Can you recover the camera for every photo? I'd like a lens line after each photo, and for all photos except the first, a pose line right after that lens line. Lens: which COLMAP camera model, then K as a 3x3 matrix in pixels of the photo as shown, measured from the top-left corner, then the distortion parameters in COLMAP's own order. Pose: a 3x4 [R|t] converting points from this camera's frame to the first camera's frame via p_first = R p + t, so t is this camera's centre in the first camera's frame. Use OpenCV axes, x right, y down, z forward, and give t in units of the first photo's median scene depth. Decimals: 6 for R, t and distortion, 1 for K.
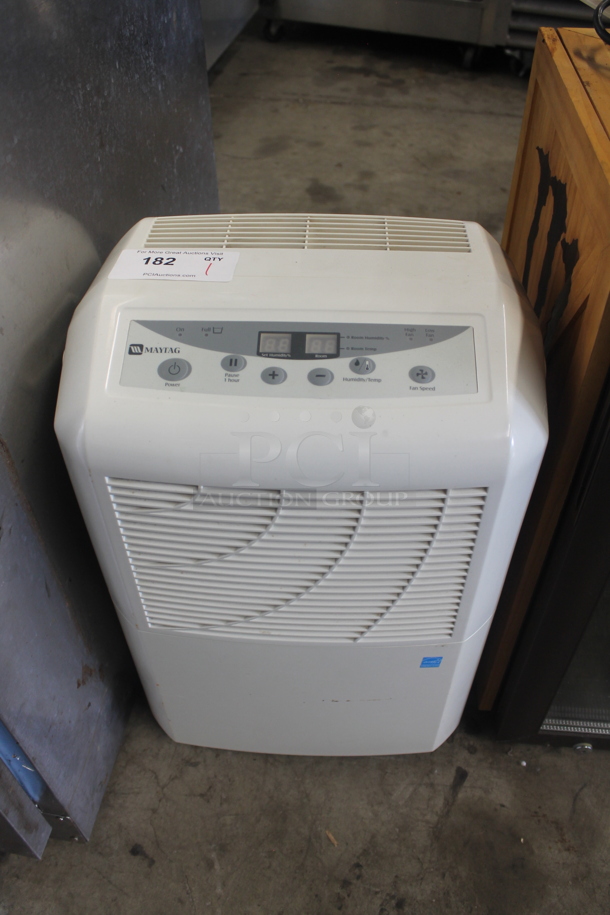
lens RADIAL K [[754.2, 0, 303.3], [0, 754.2, 458.2], [0, 0, 1]] dist [-0.146220, 0.105905]
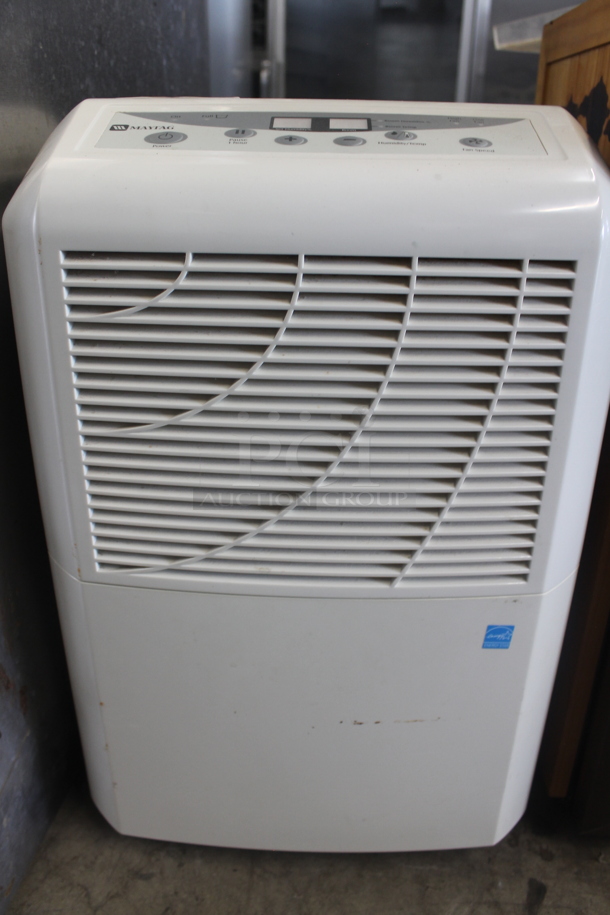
lens RADIAL K [[754.2, 0, 305.0], [0, 754.2, 452.6], [0, 0, 1]] dist [-0.146220, 0.105905]
pose [[0.999572, 0.014261, 0.025533, -0.034975], [-0.004392, 0.936347, -0.351047, 0.420854], [-0.028914, 0.350785, 0.936010, 0.343932]]
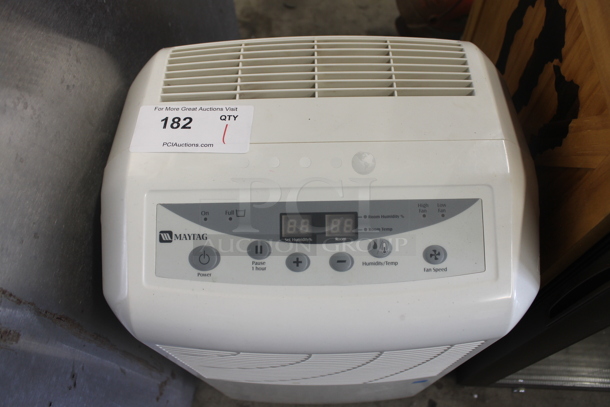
lens RADIAL K [[502.8, 0, 310.1], [0, 502.8, 203.3], [0, 0, 1]] dist [-0.146220, 0.105905]
pose [[0.998514, -0.052664, 0.014043, -0.024163], [0.046088, 0.953373, 0.298253, -0.357947], [-0.029096, -0.297163, 0.954383, 0.304723]]
